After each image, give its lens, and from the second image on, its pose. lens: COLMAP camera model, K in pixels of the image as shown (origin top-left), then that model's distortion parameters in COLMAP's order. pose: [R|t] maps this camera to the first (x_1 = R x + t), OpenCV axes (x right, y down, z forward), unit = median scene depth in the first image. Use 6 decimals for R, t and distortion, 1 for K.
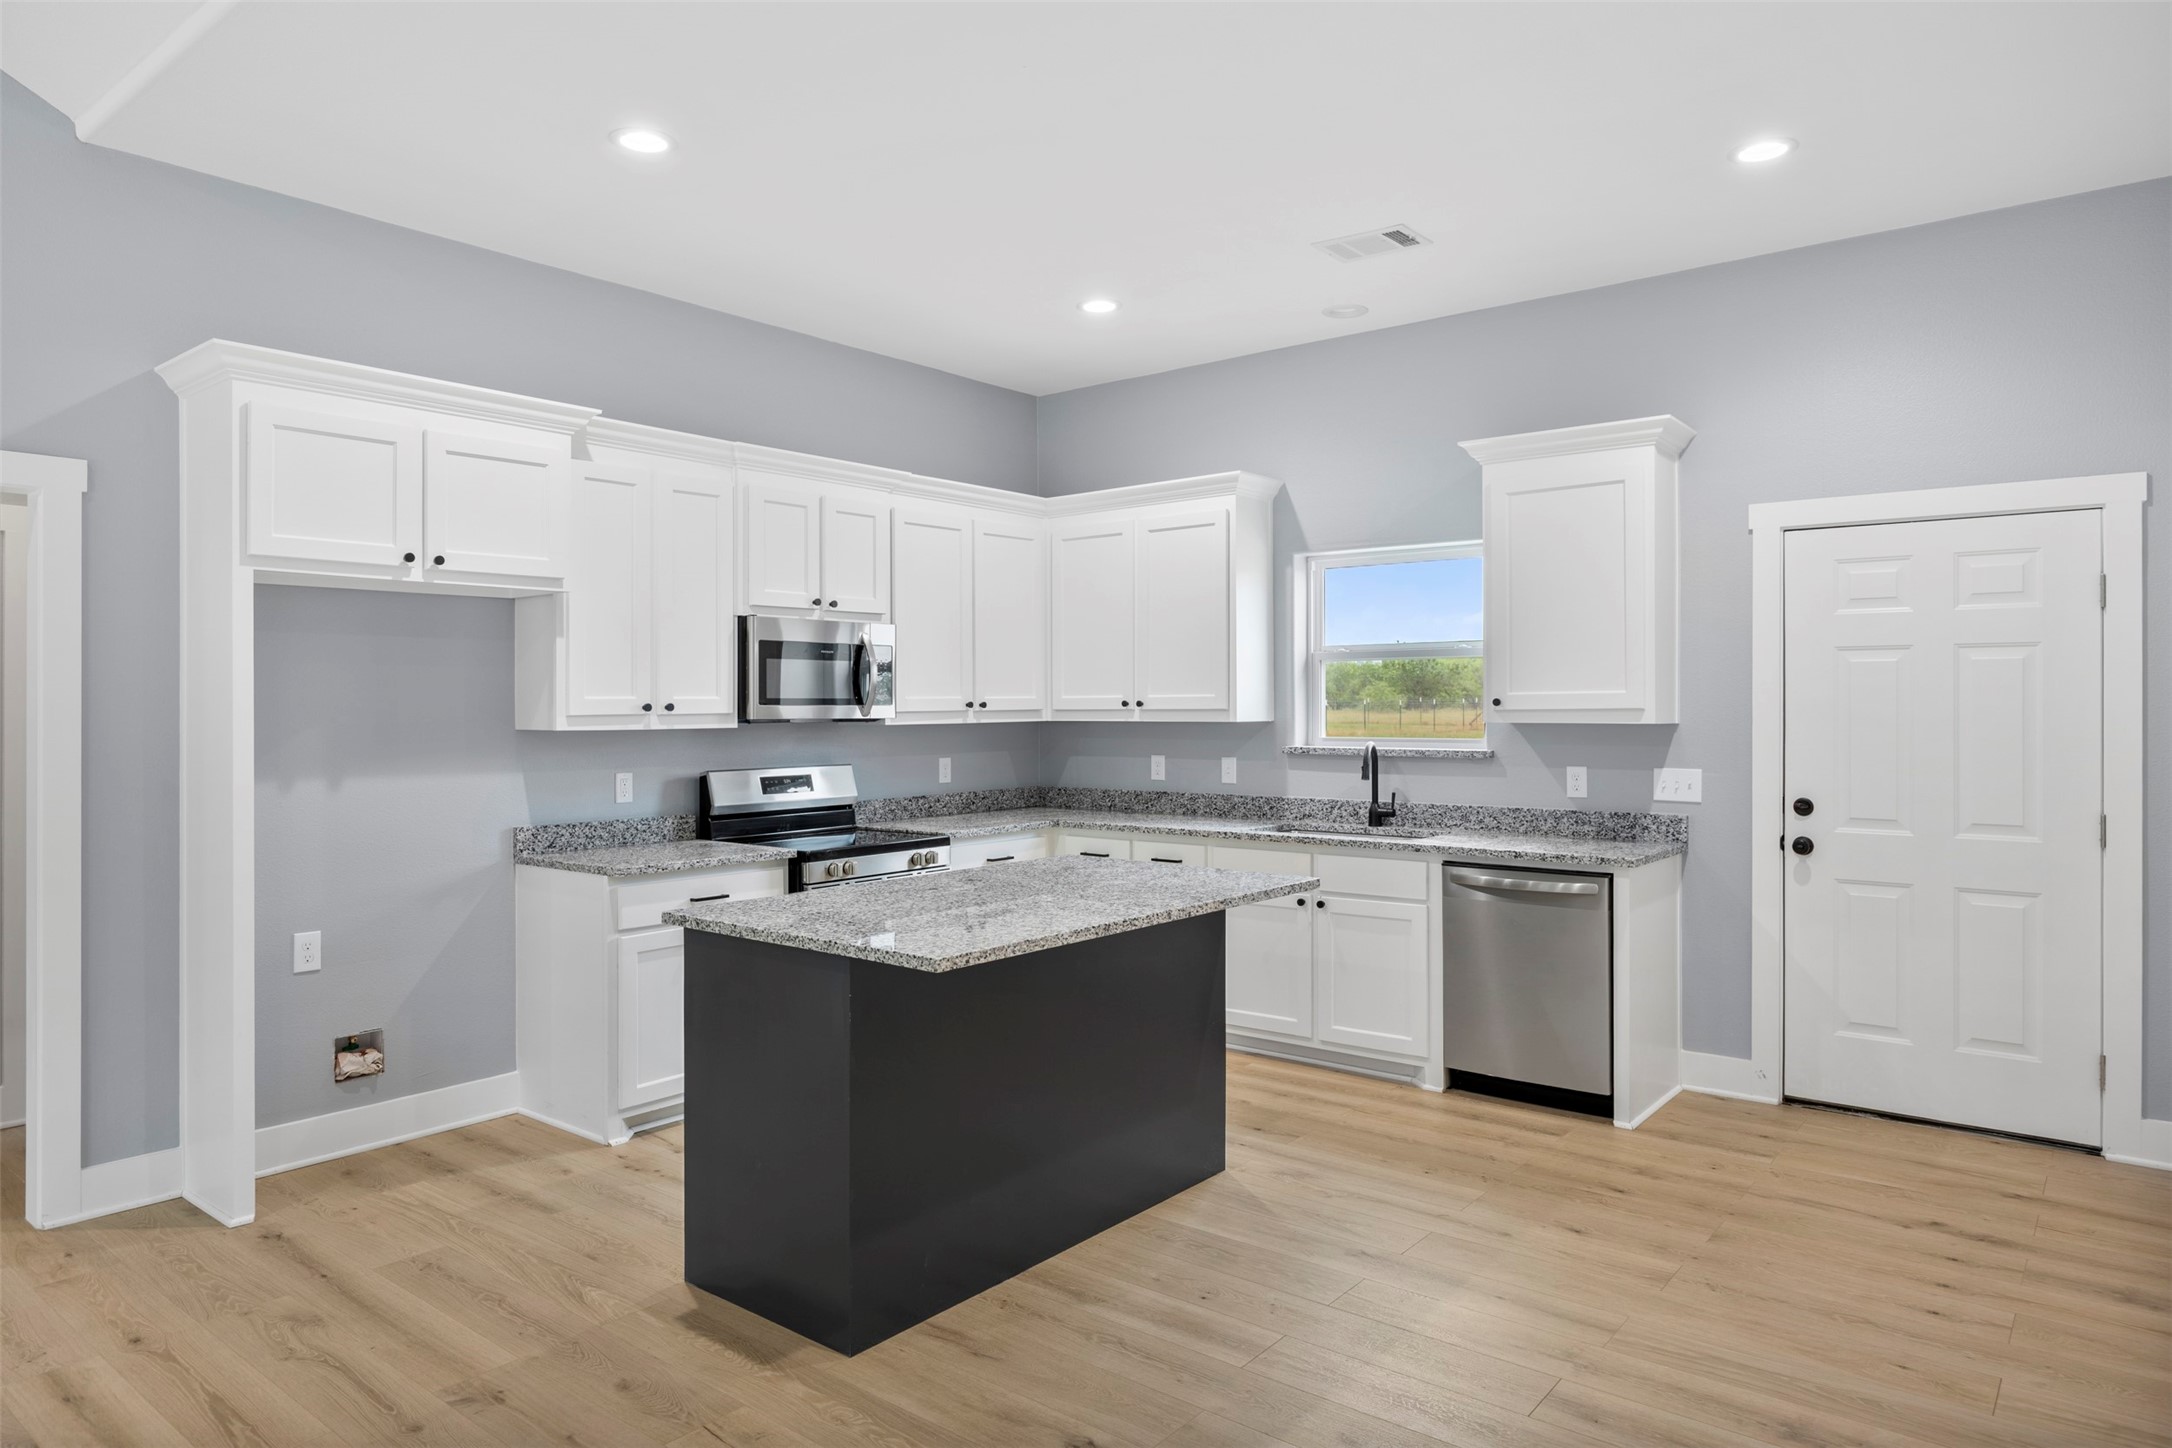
lens RADIAL K [[1342.8, 0, 1082.8], [0, 1342.8, 689.0], [0, 0, 1]] dist [-0.008971, 0.003741]
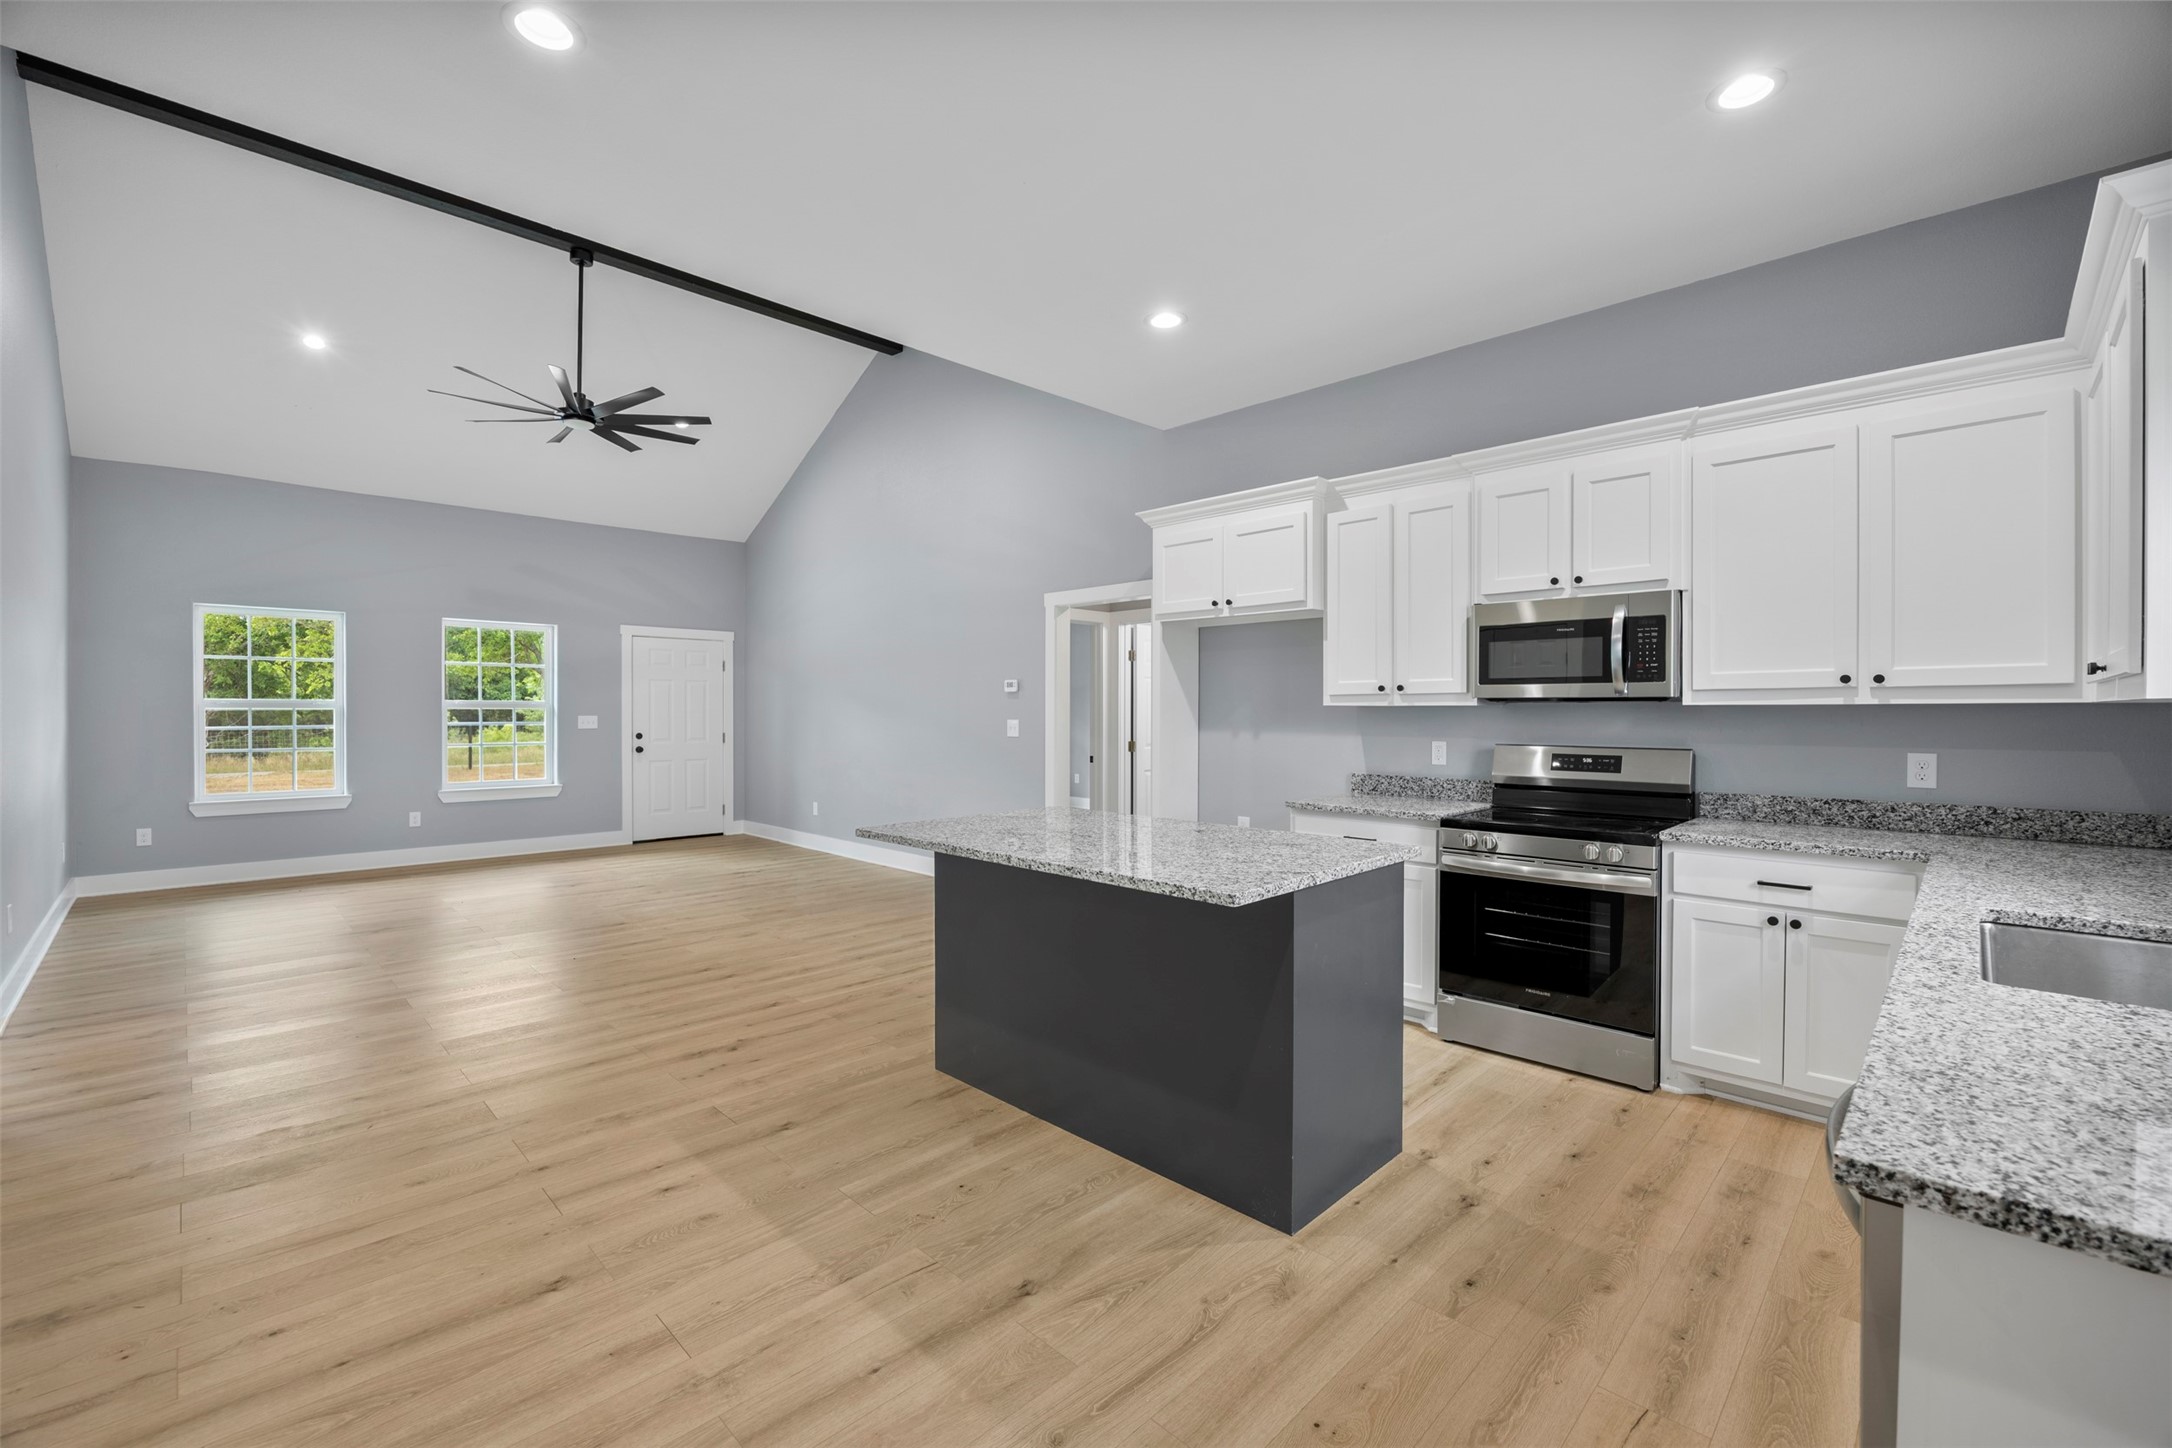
lens RADIAL K [[905.4, 0, 1080.8], [0, 905.4, 714.6], [0, 0, 1]] dist [-0.012472, 0.001406]
pose [[-0.105400, 0.009177, -0.994388, 0.552112], [0.010421, 0.999913, 0.008123, 0.027772], [0.994375, -0.009506, -0.105487, 0.774087]]
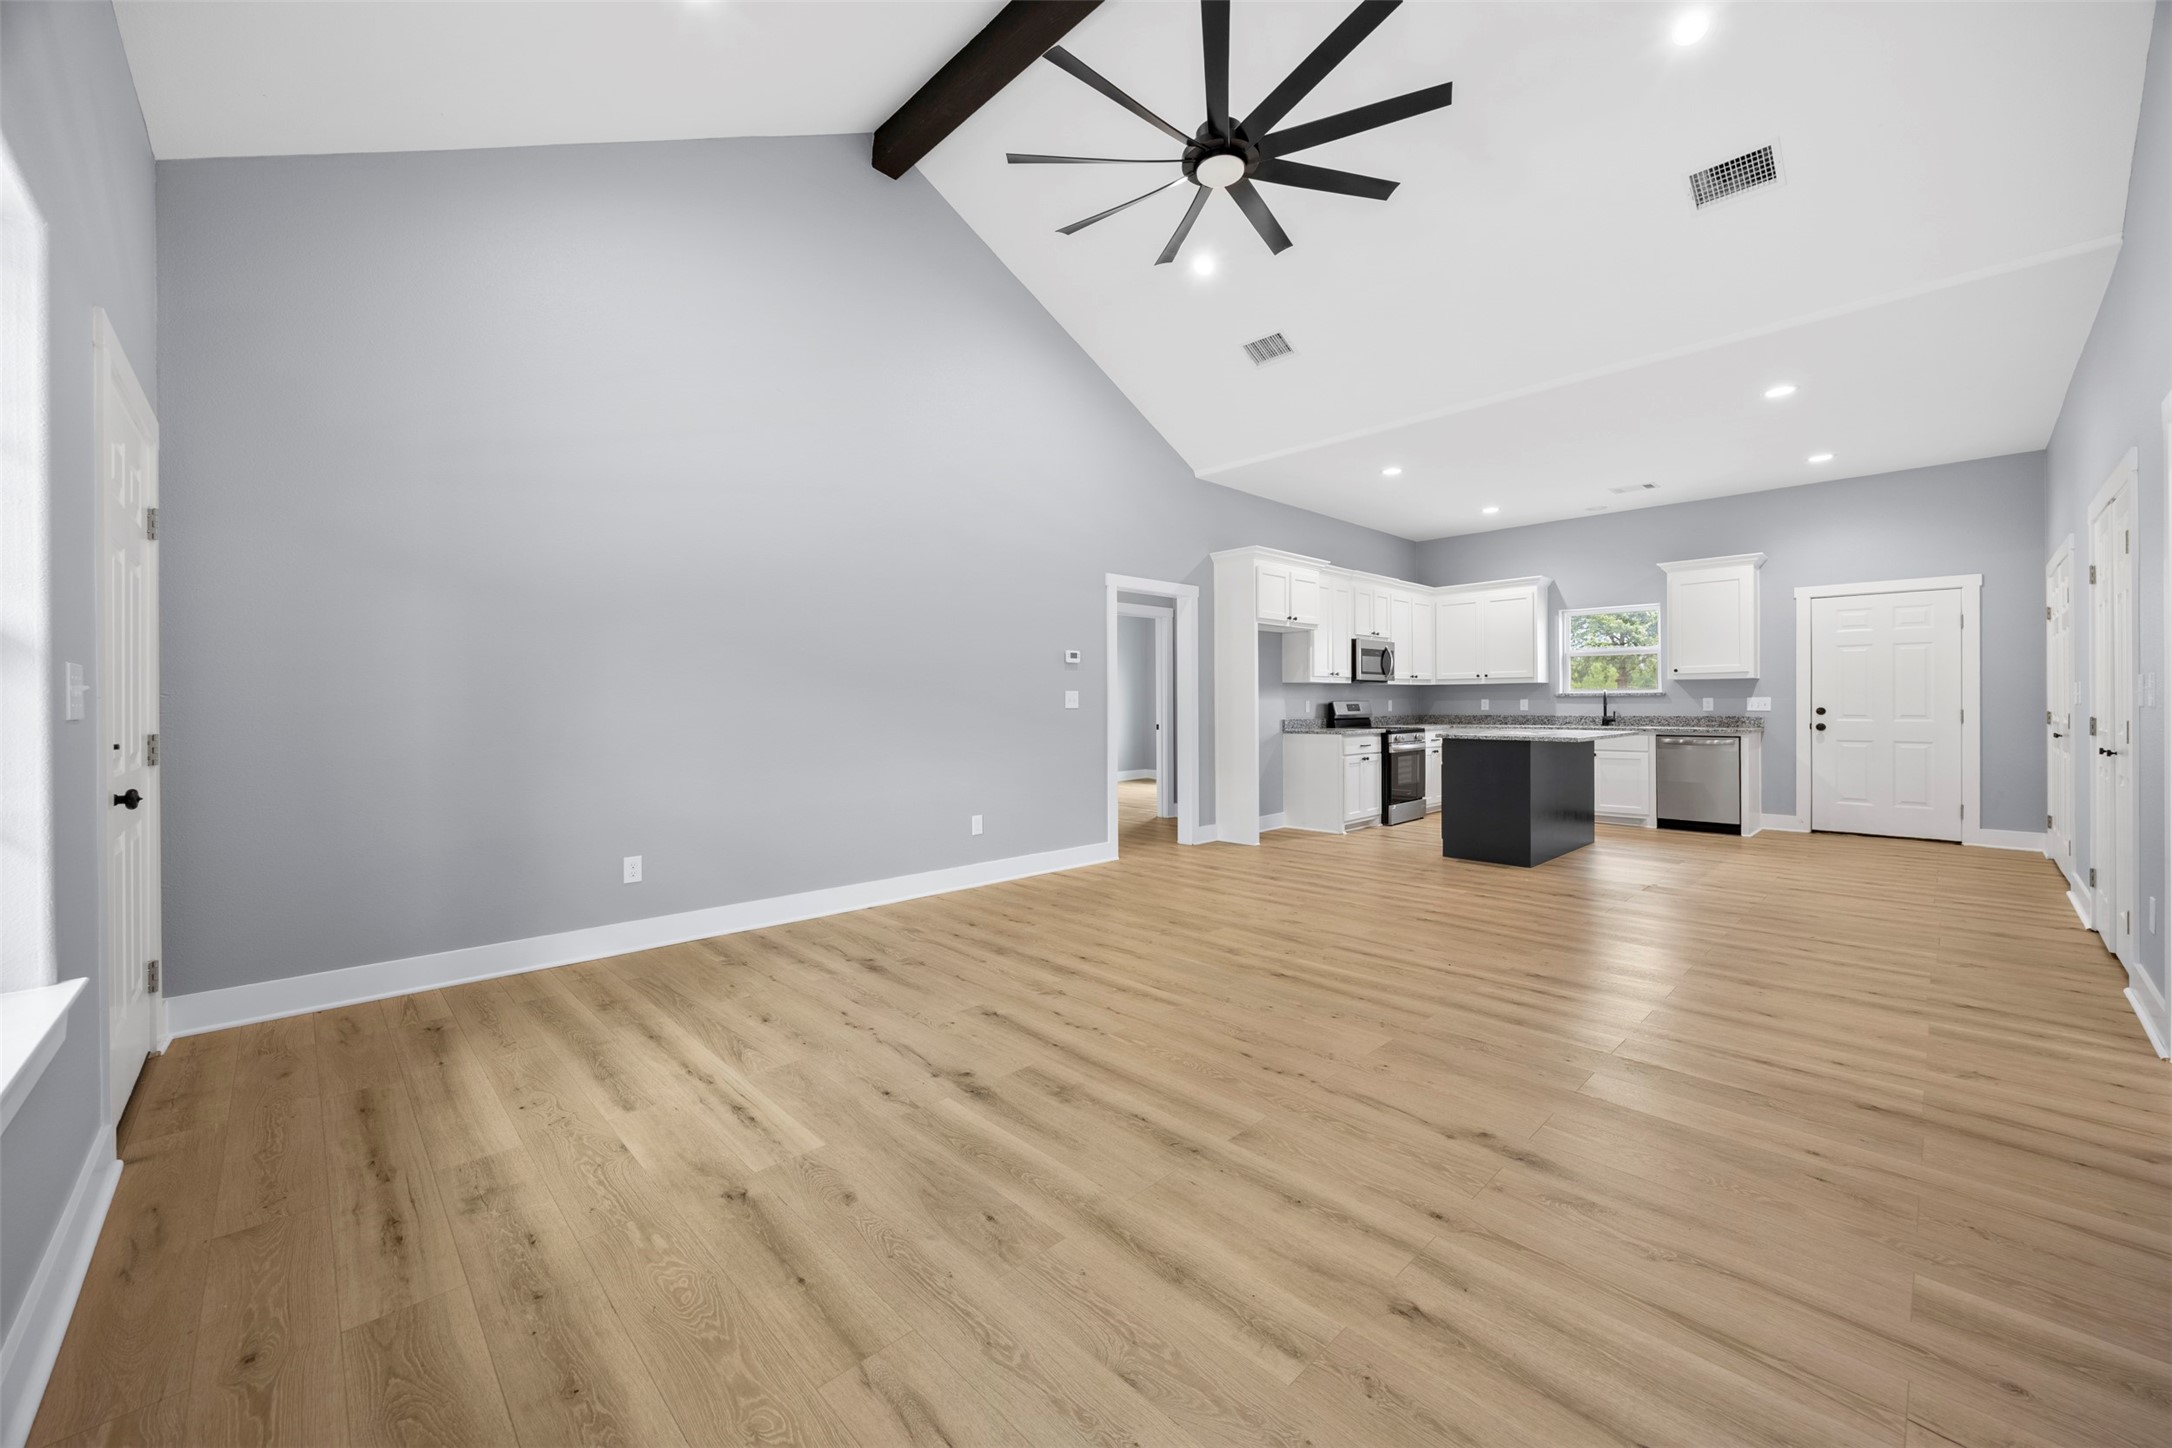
lens RADIAL K [[832.2, 0, 1086.0], [0, 832.2, 697.6], [0, 0, 1]] dist [-0.002463, -0.000821]
pose [[0.992163, -0.003066, -0.124913, -0.576409], [0.003680, 0.999982, 0.004685, 0.048634], [0.124896, -0.005108, 0.992157, -0.640827]]
